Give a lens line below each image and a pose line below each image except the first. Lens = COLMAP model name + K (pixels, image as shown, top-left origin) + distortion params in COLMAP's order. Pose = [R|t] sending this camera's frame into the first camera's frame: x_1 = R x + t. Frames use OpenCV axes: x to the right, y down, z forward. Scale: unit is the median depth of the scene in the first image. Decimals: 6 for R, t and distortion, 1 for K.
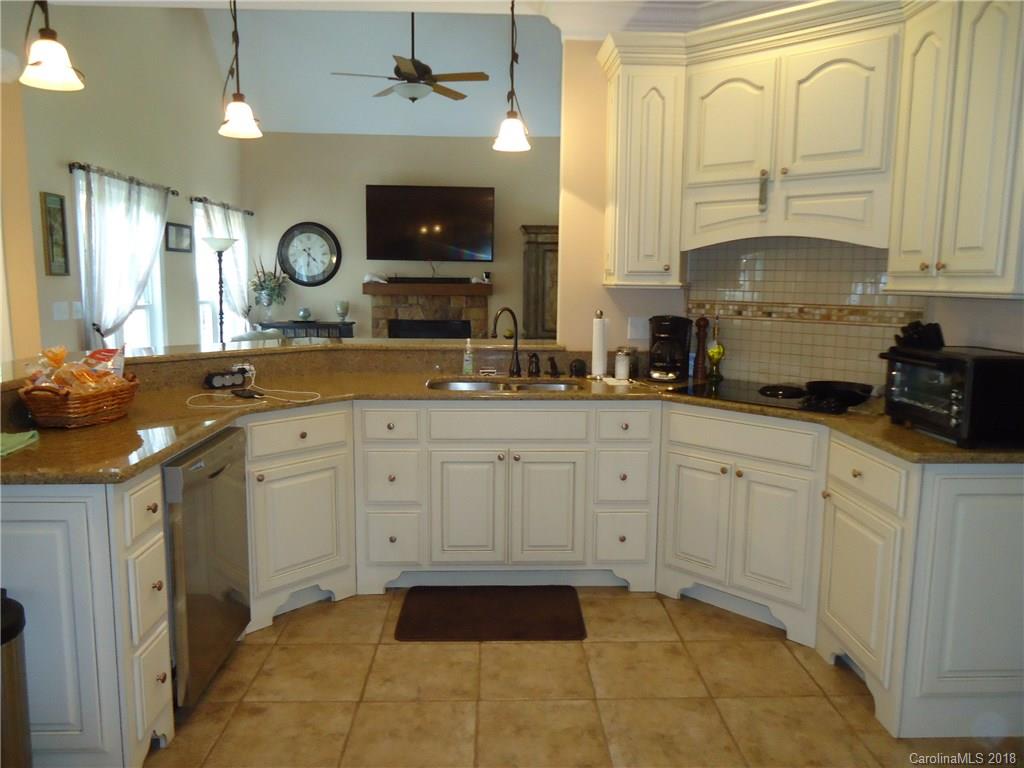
lens RADIAL K [[745.4, 0, 511.7], [0, 745.4, 384.6], [0, 0, 1]] dist [-0.003659, -0.000375]
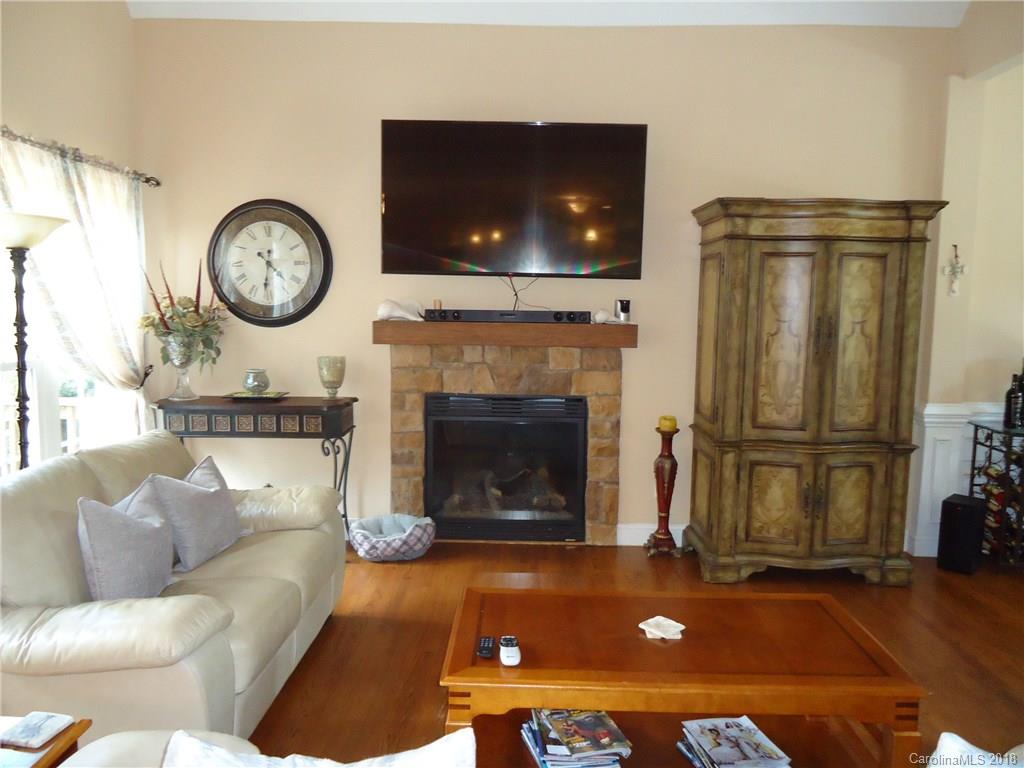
lens RADIAL K [[745.4, 0, 513.0], [0, 745.4, 383.3], [0, 0, 1]] dist [-0.003659, -0.000375]
pose [[0.999003, 0.009115, -0.043705, -0.085395], [-0.010676, 0.999308, -0.035624, -0.078207], [0.043350, 0.036055, 0.998409, 0.511052]]
